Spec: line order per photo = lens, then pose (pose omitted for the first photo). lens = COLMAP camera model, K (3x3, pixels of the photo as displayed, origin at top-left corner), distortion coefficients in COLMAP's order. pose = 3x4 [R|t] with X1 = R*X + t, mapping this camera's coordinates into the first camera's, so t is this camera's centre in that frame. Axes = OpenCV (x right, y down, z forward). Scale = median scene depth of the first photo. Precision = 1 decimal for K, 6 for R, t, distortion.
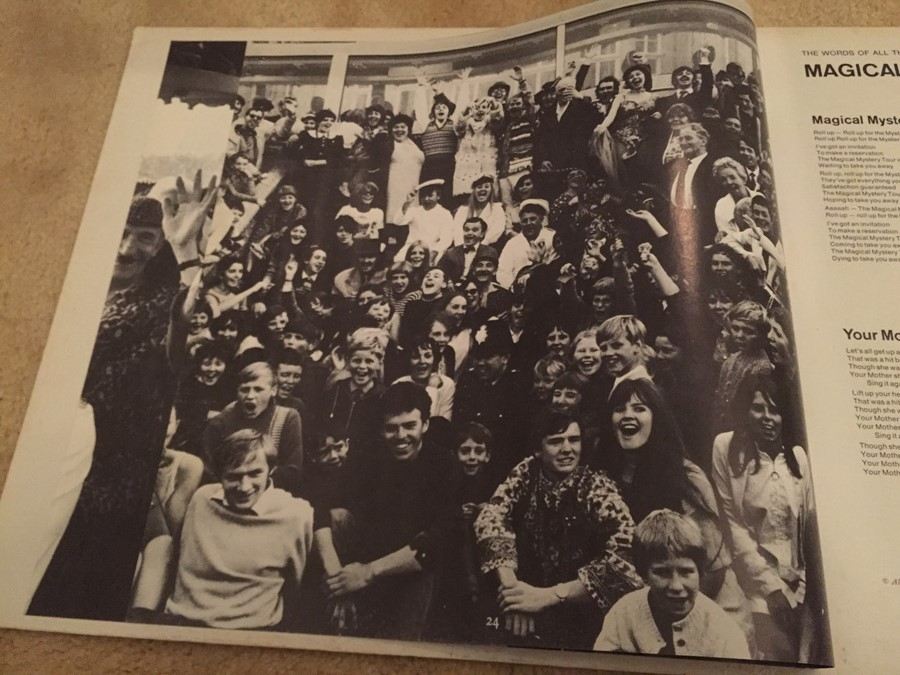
lens RADIAL K [[771.5, 0, 450.0], [0, 771.5, 337.5], [0, 0, 1]] dist [0.046615, -0.121619]
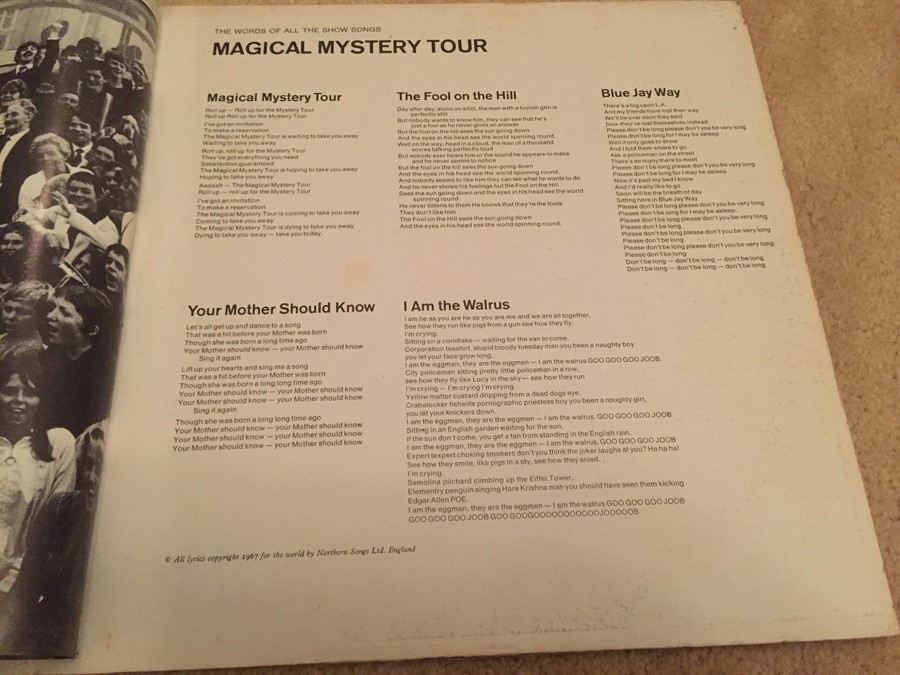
lens RADIAL K [[759.9, 0, 450.0], [0, 759.9, 337.5], [0, 0, 1]] dist [0.061210, -0.131363]
pose [[0.981820, -0.055548, 0.181504, 0.640467], [0.056298, 0.998413, 0.001022, 0.045922], [-0.181272, 0.009215, 0.983390, -0.018118]]
